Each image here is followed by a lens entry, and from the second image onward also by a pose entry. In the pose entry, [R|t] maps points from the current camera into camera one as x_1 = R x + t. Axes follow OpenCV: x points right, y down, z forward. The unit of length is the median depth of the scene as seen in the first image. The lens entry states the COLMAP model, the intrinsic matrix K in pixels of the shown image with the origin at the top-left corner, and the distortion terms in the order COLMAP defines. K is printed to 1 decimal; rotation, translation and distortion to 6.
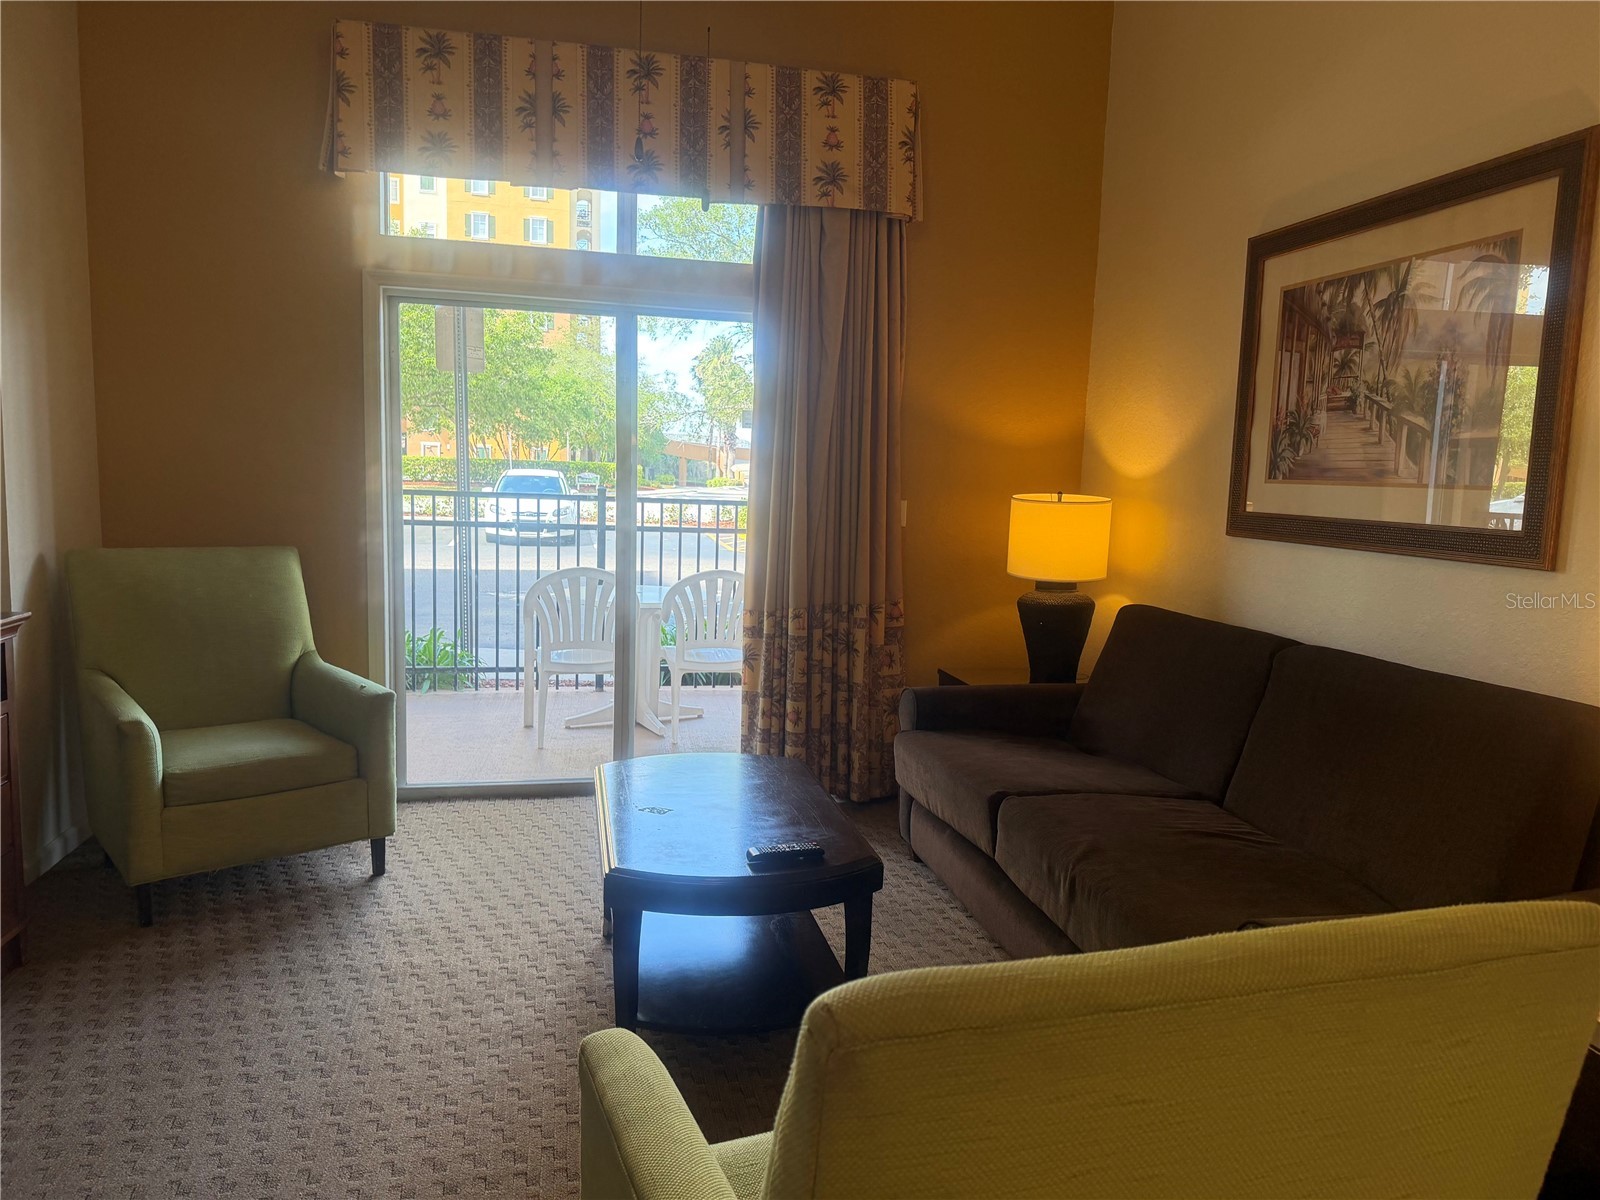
lens RADIAL K [[1091.0, 0, 798.5], [0, 1091.0, 616.3], [0, 0, 1]] dist [0.064082, -0.106685]
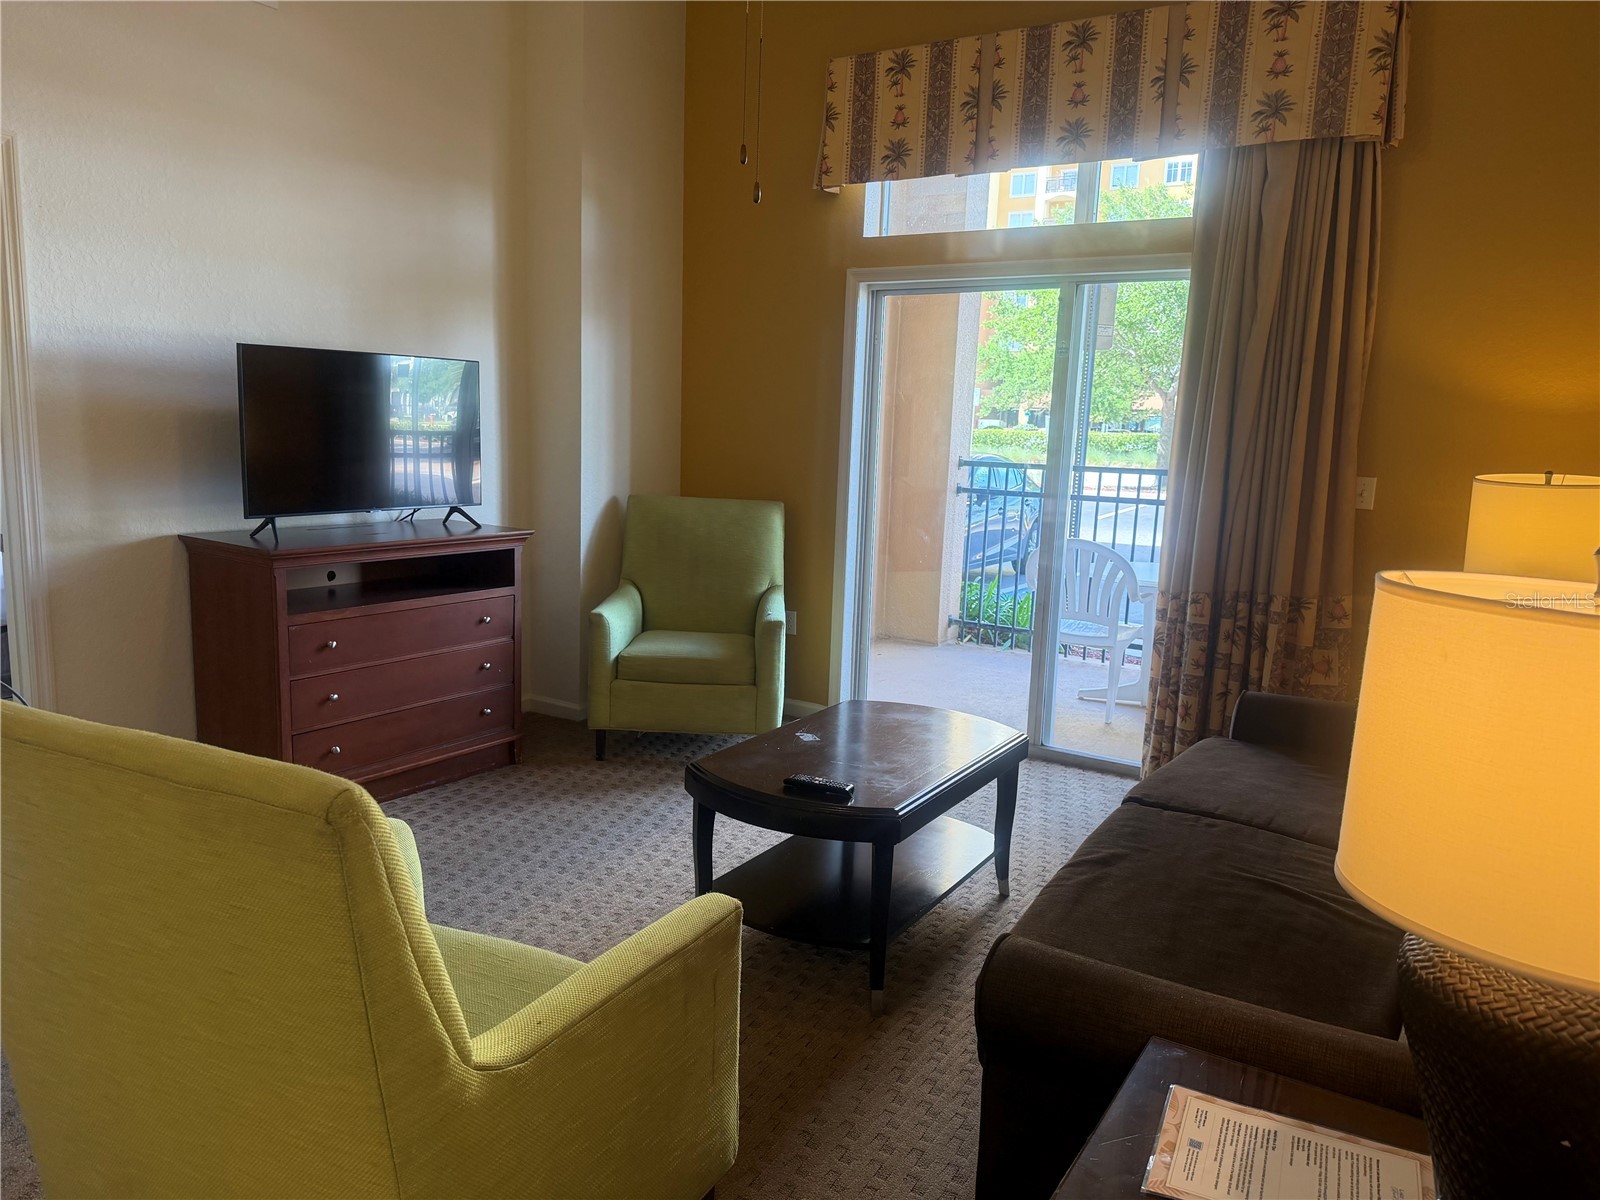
lens RADIAL K [[1100.2, 0, 800.0], [0, 1100.2, 600.0], [0, 0, 1]] dist [0.124924, -0.190221]
pose [[0.726837, 0.104766, -0.678772, 0.421748], [-0.104444, 0.993663, 0.041528, -0.005771], [0.678822, 0.040710, 0.733174, 0.102209]]
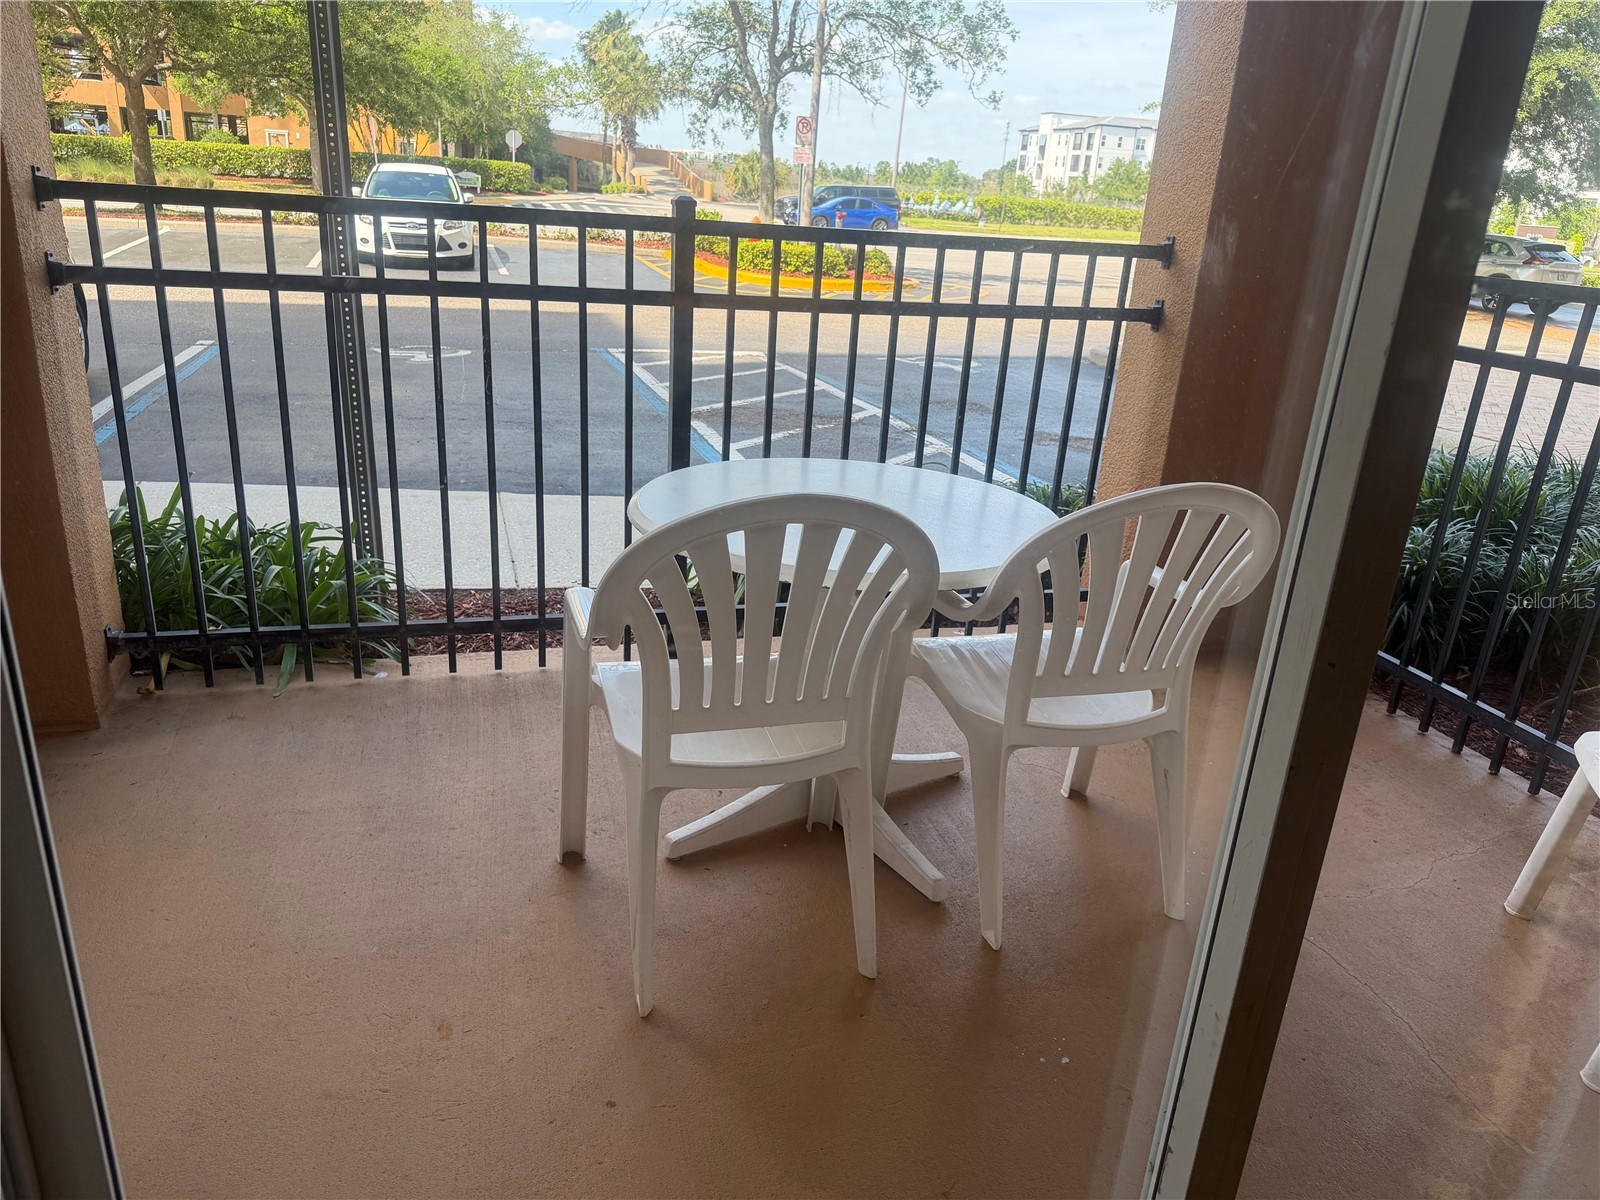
lens RADIAL K [[1133.6, 0, 797.5], [0, 1133.6, 617.4], [0, 0, 1]] dist [0.004112, -0.000705]
pose [[0.996310, -0.001189, 0.085823, -0.293575], [-0.018933, 0.972230, 0.233261, -0.109435], [-0.083717, -0.234025, 0.968620, 0.918419]]
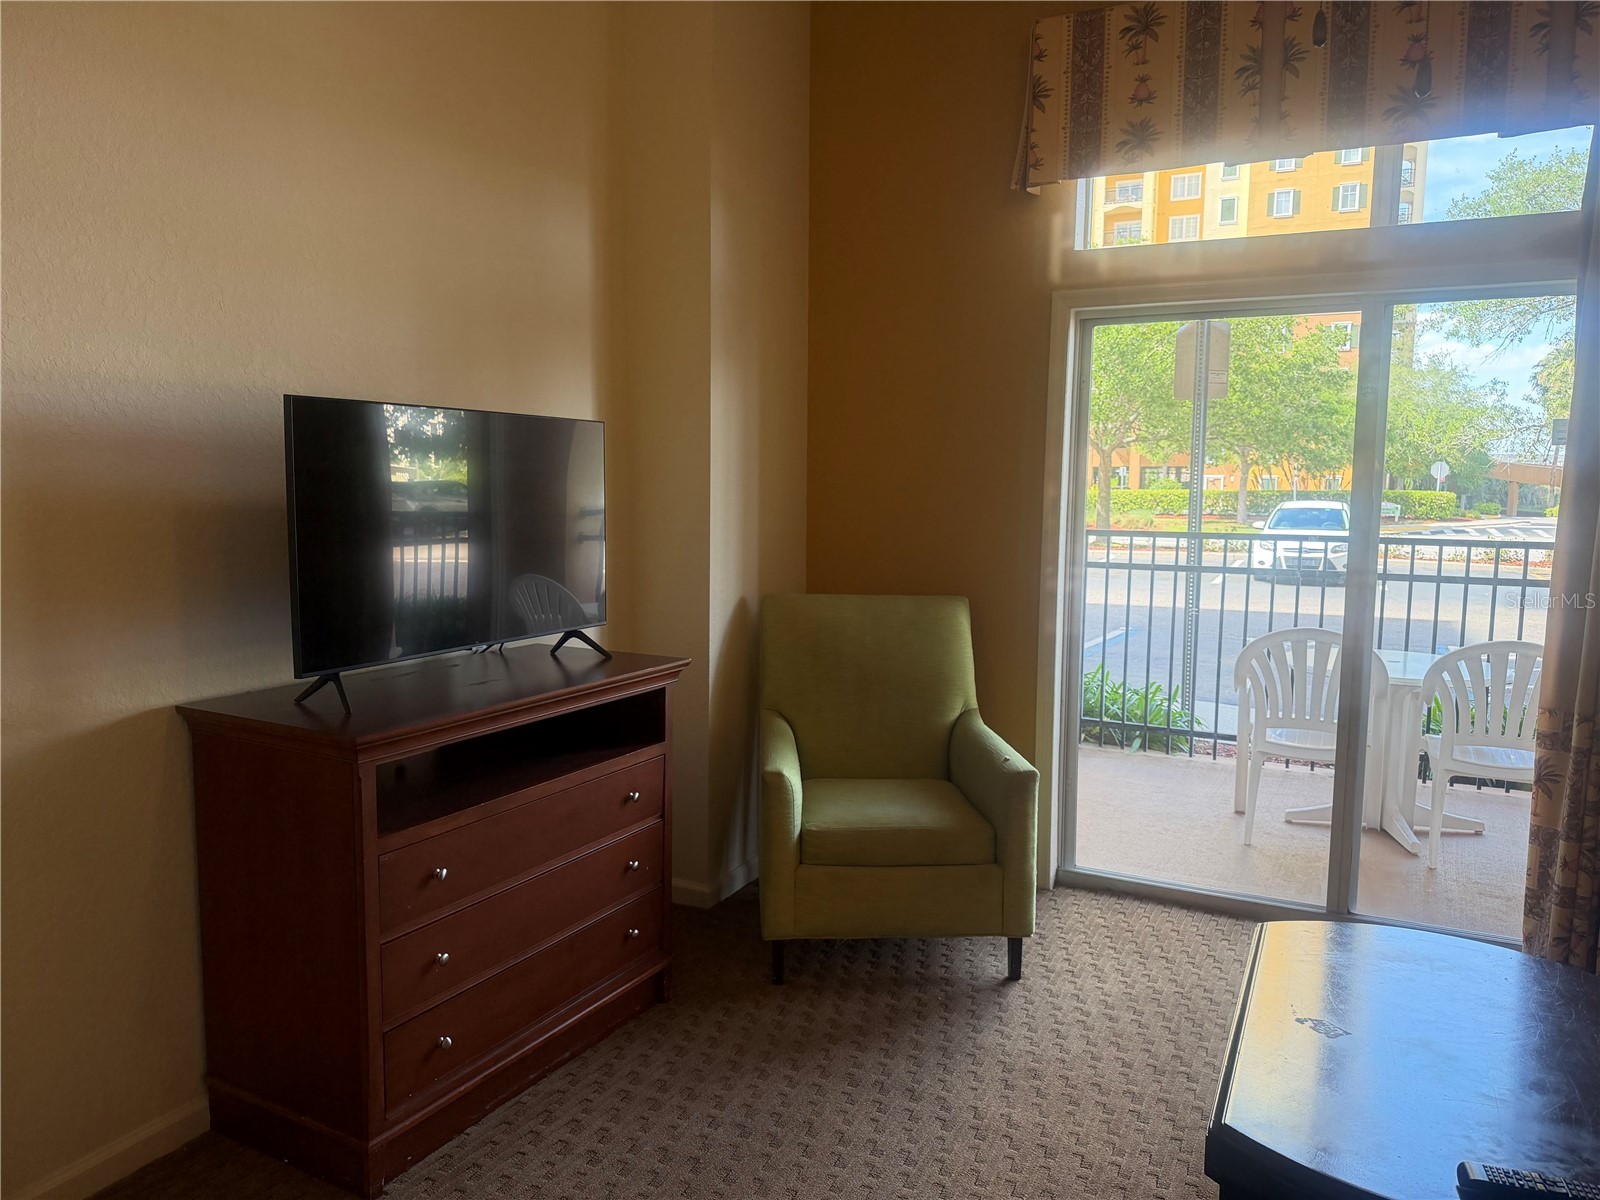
lens RADIAL K [[1108.0, 0, 820.6], [0, 1108.0, 599.4], [0, 0, 1]] dist [0.061402, -0.080941]
pose [[0.791068, 0.037054, -0.610605, 0.021694], [-0.065306, 0.997575, -0.024069, -0.029099], [0.608232, 0.058916, 0.791570, 0.175012]]
